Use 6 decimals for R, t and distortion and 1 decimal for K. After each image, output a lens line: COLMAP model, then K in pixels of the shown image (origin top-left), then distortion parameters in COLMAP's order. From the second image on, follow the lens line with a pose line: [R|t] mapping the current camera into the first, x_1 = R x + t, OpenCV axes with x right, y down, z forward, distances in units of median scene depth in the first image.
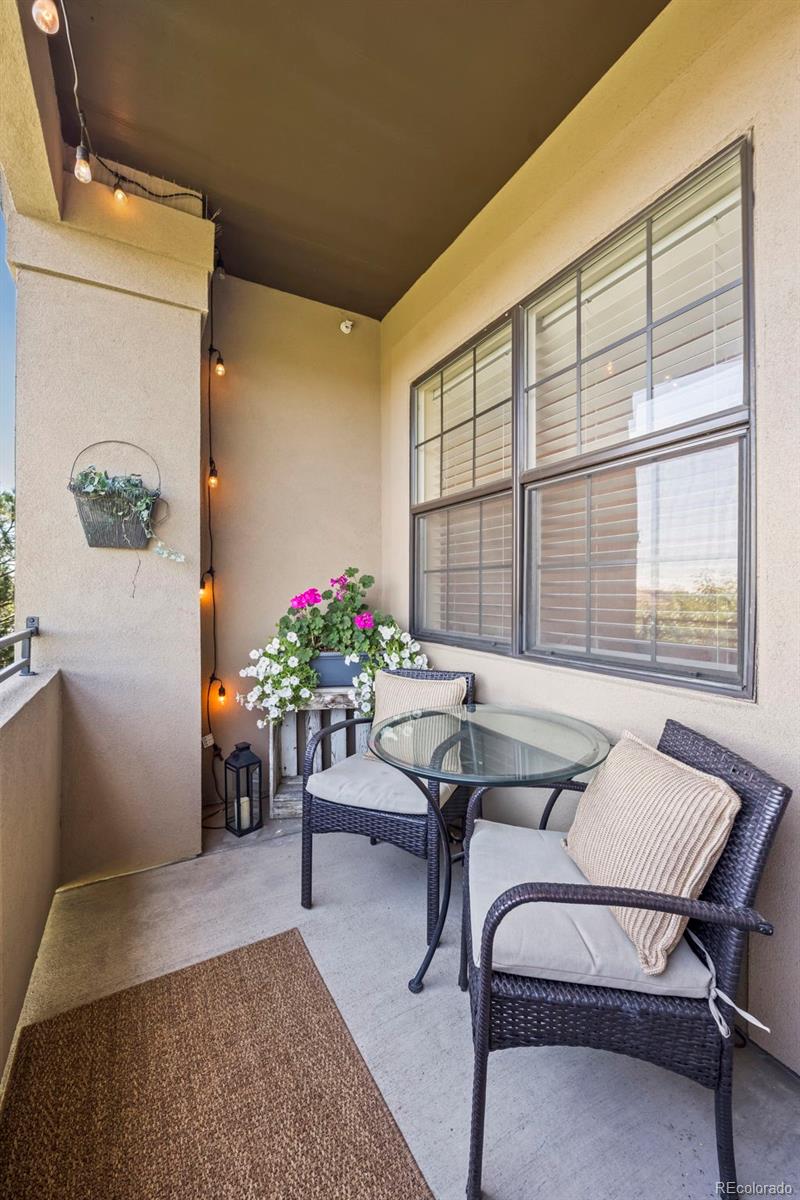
lens RADIAL K [[478.7, 0, 400.4], [0, 478.7, 591.5], [0, 0, 1]] dist [-0.003118, -0.000264]
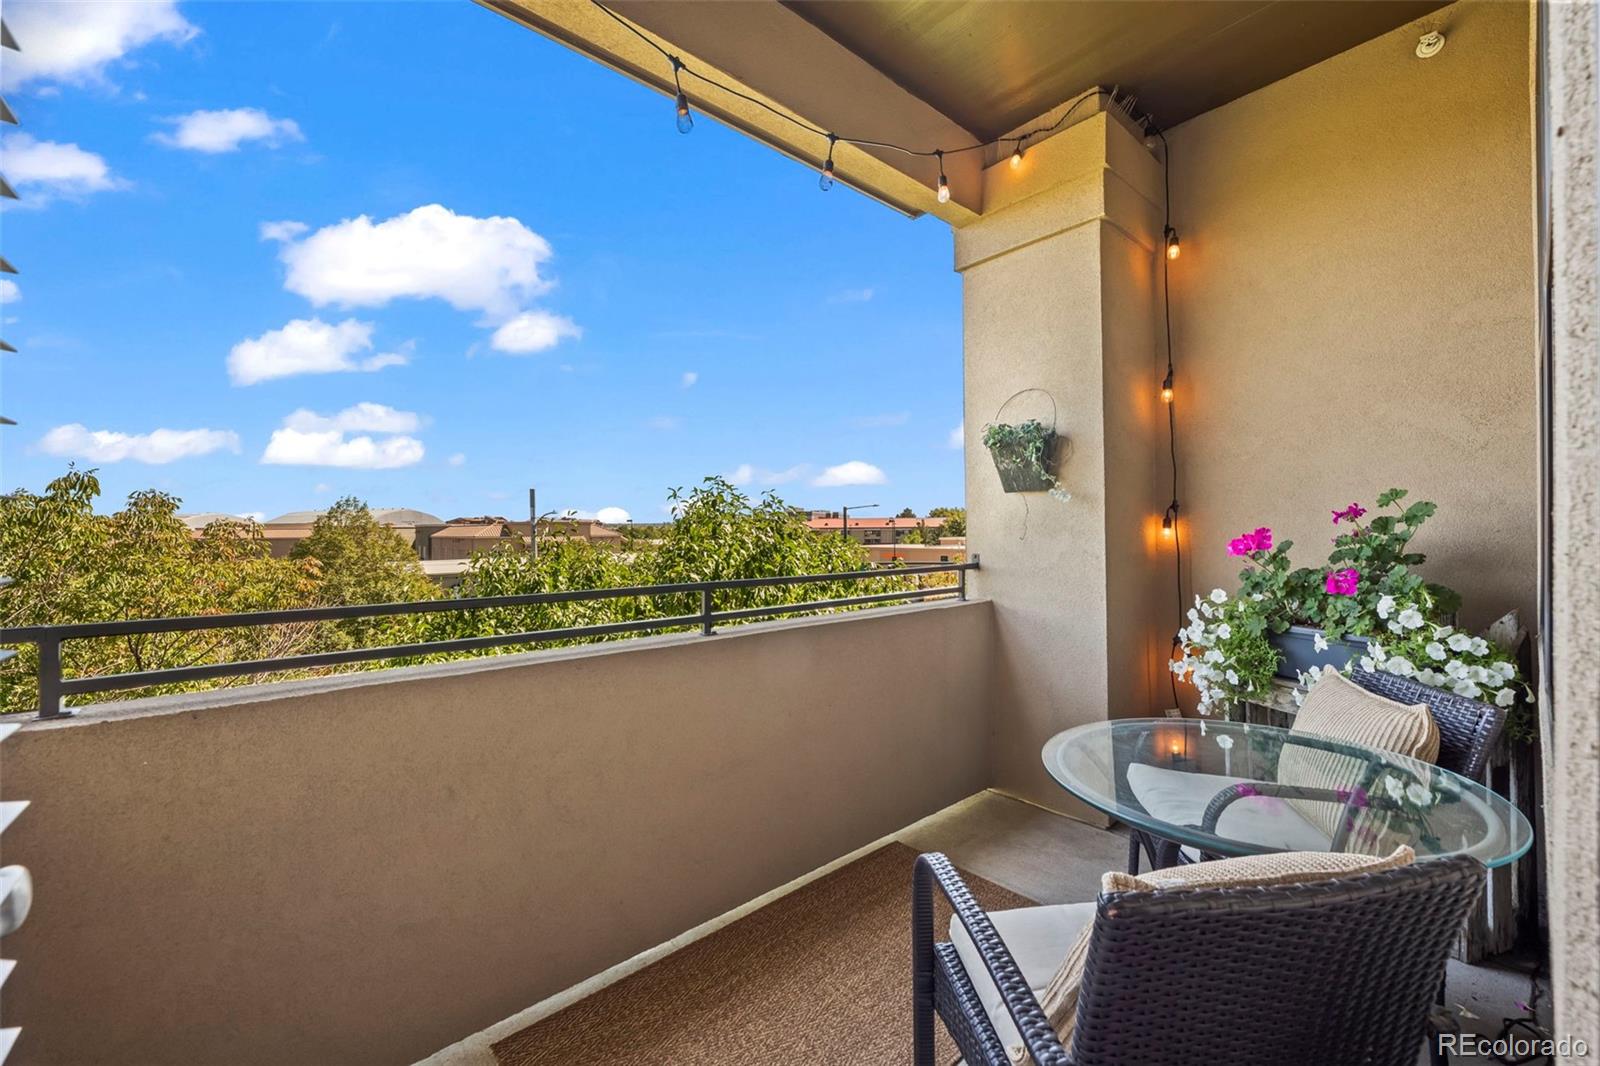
lens RADIAL K [[638.3, 0, 800.0], [0, 638.3, 533.0], [0, 0, 1]] dist [-0.003118, -0.000264]
pose [[0.214366, 0.003500, -0.976747, 0.668788], [0.007434, 0.999959, 0.005215, -0.009984], [0.976725, -0.008379, 0.214331, 0.209452]]
